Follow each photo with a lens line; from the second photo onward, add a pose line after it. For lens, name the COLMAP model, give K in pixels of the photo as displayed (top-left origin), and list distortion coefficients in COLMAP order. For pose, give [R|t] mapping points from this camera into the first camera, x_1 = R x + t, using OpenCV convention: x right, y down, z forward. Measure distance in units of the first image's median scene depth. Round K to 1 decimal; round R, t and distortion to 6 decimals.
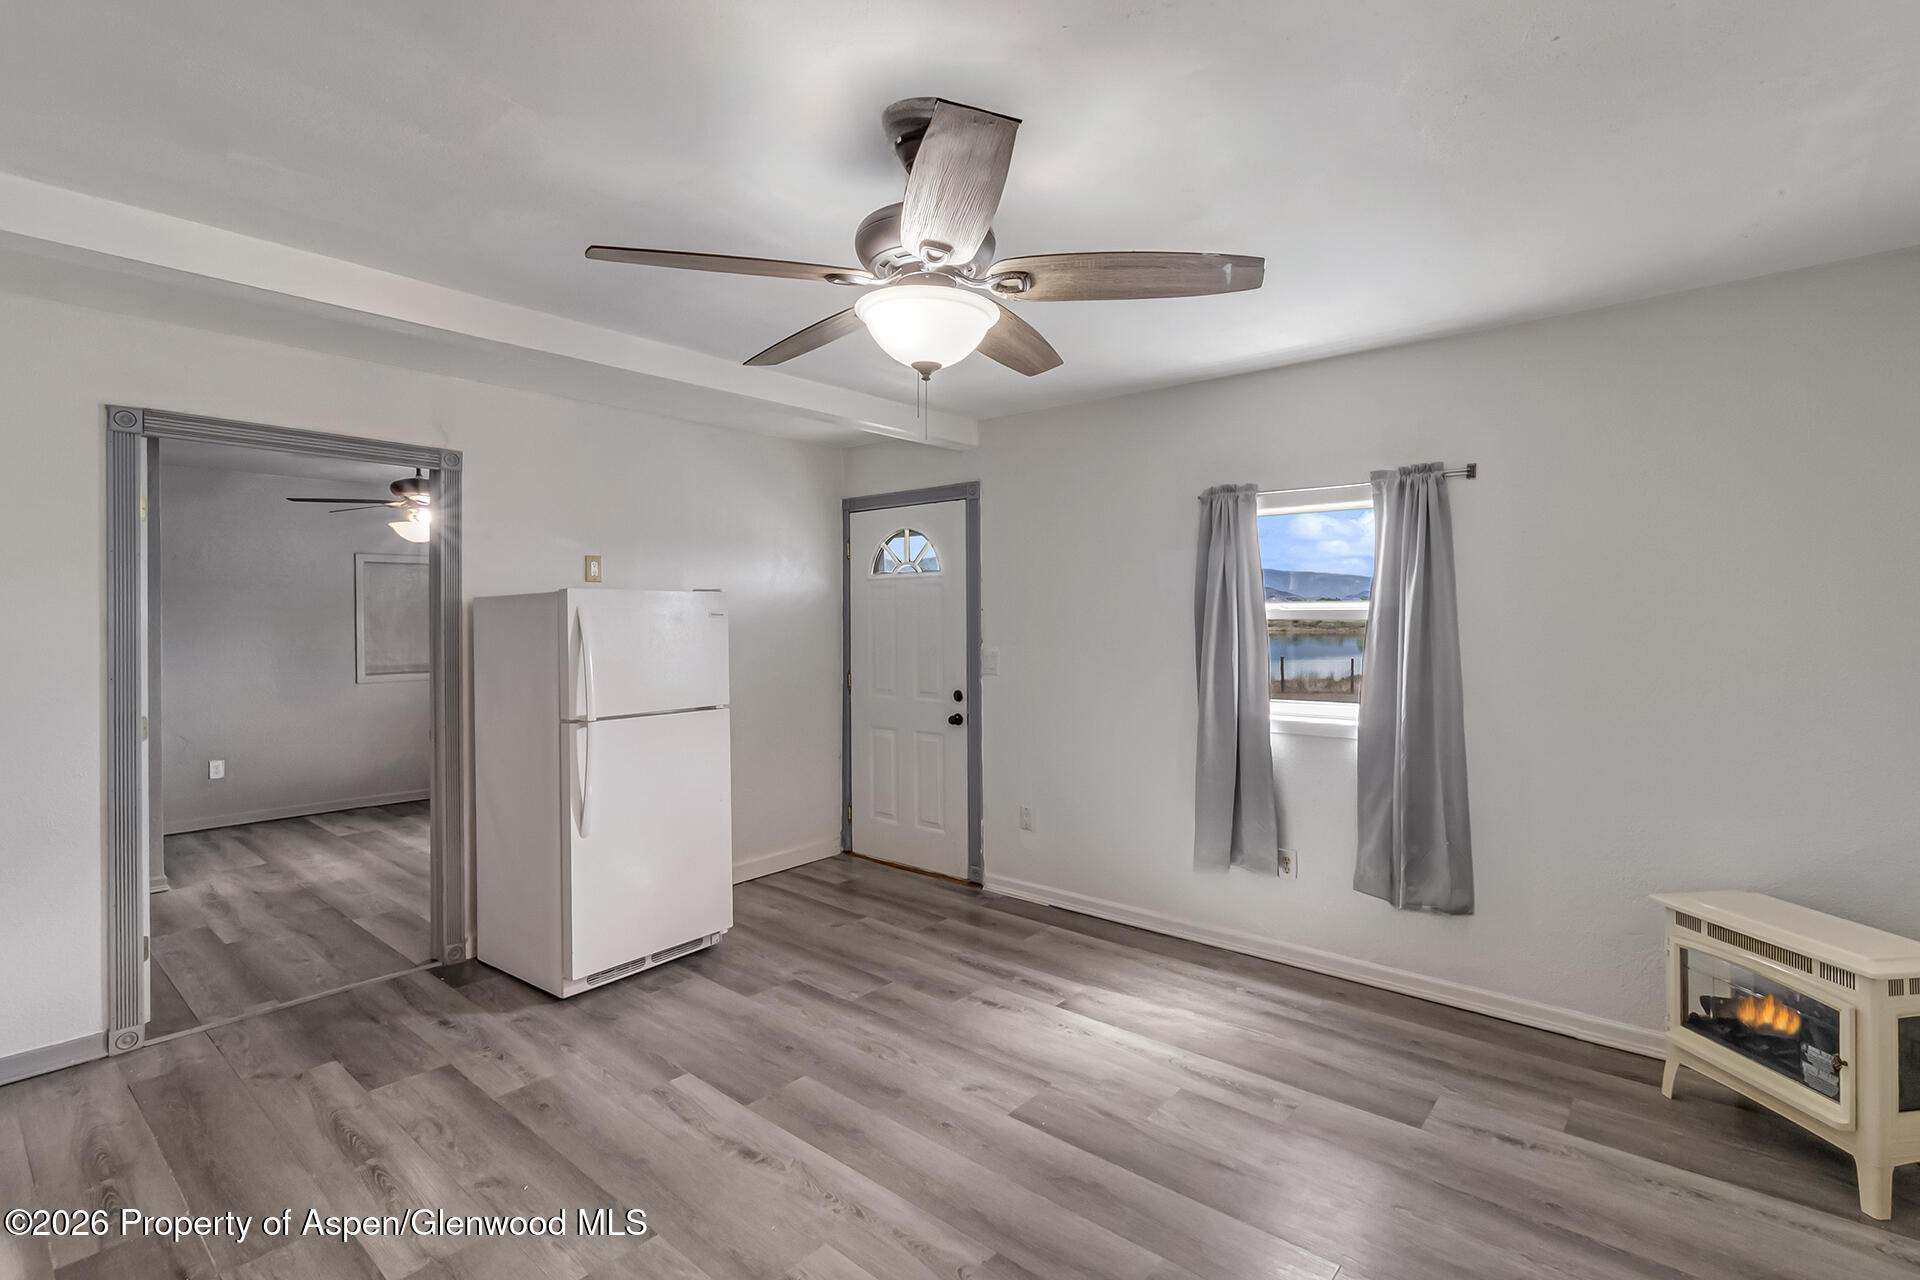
lens RADIAL K [[882.2, 0, 968.9], [0, 882.2, 630.2], [0, 0, 1]] dist [-0.005744, -0.000571]
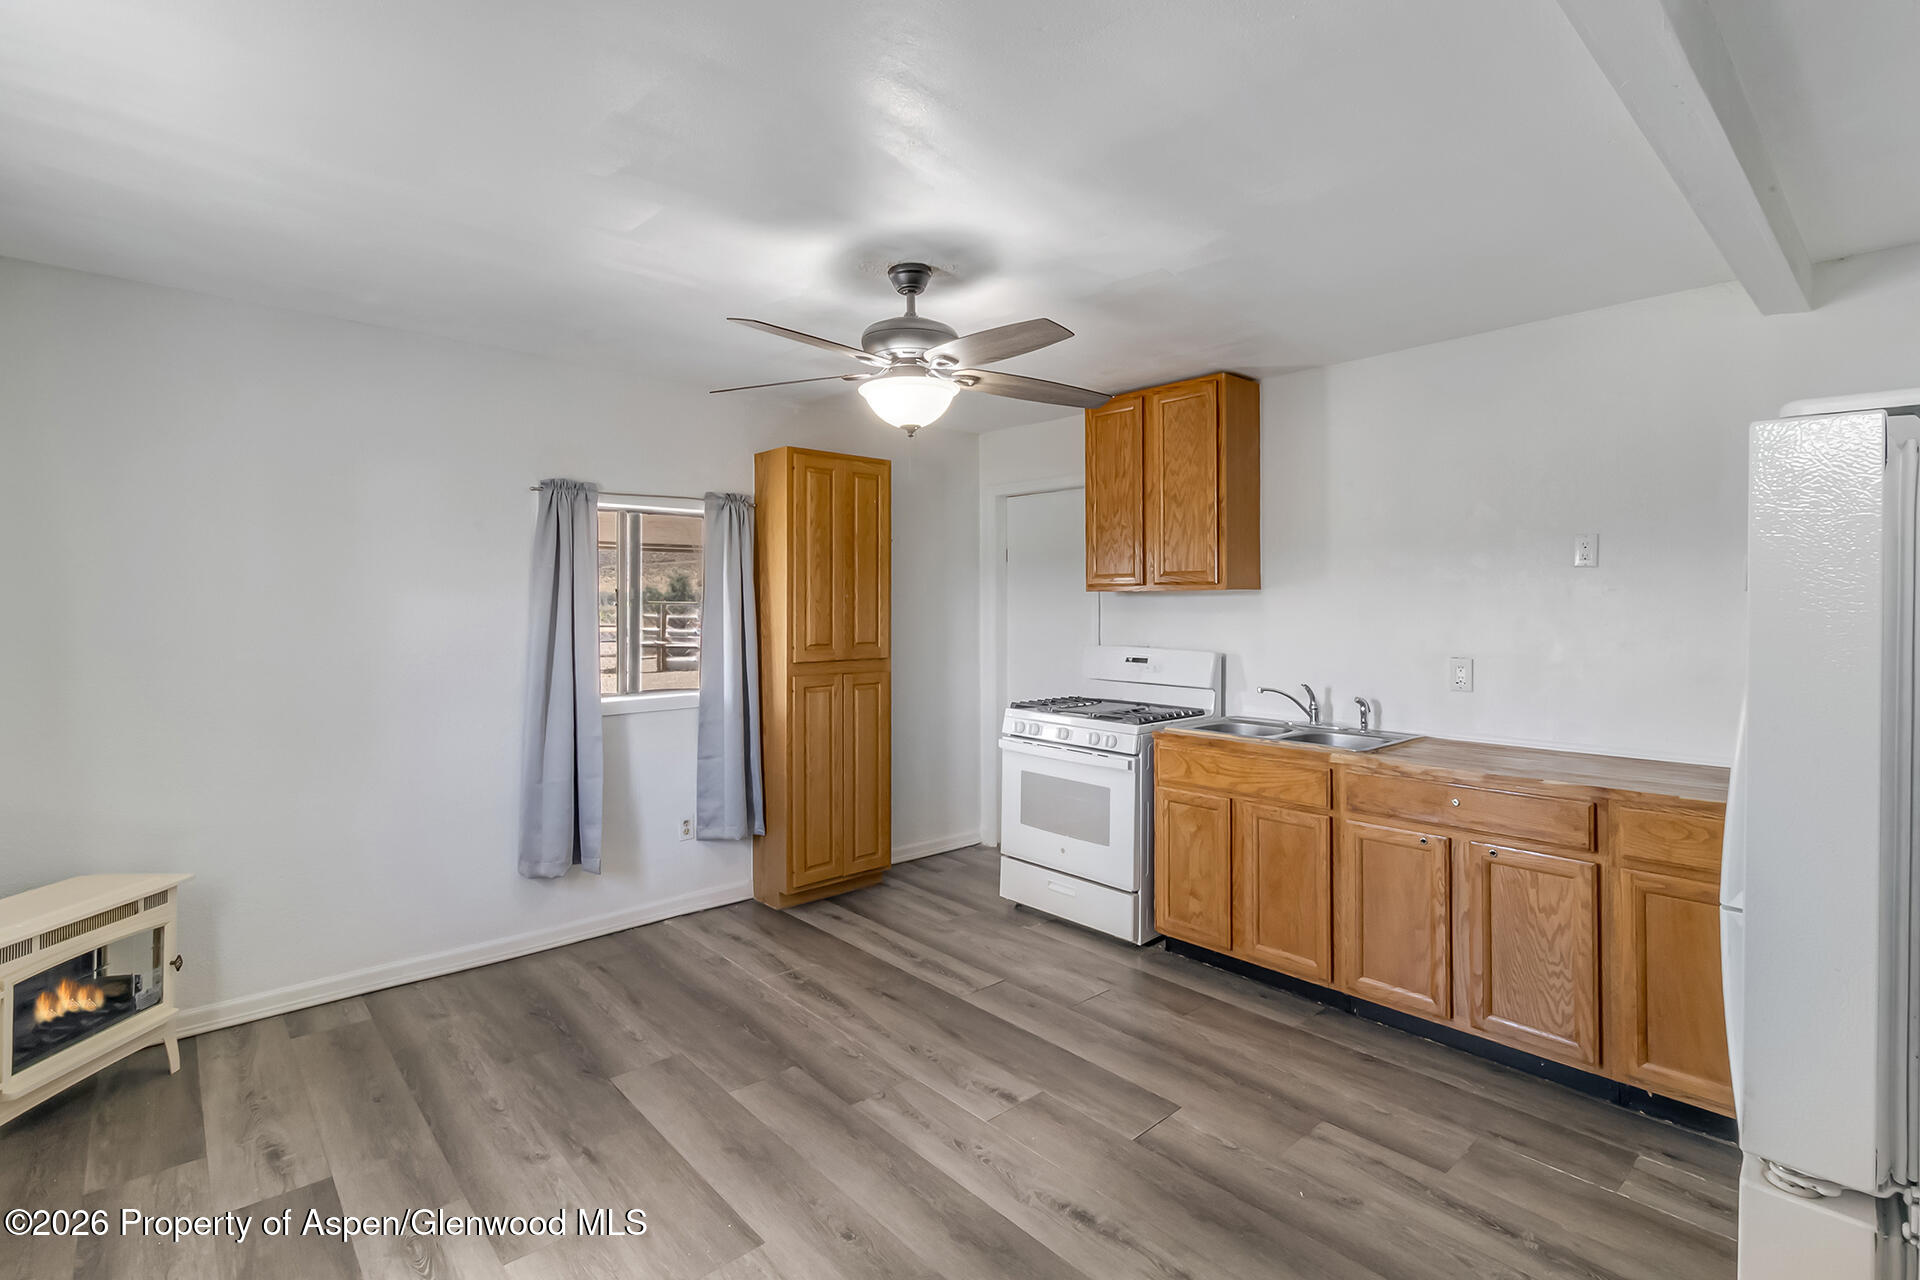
lens RADIAL K [[882.2, 0, 958.0], [0, 882.2, 623.7], [0, 0, 1]] dist [-0.005744, -0.000571]
pose [[-0.989928, -0.000229, 0.141572, -0.265580], [0.004599, 0.999419, 0.033776, -0.021304], [-0.141498, 0.034087, -0.989352, 1.957807]]
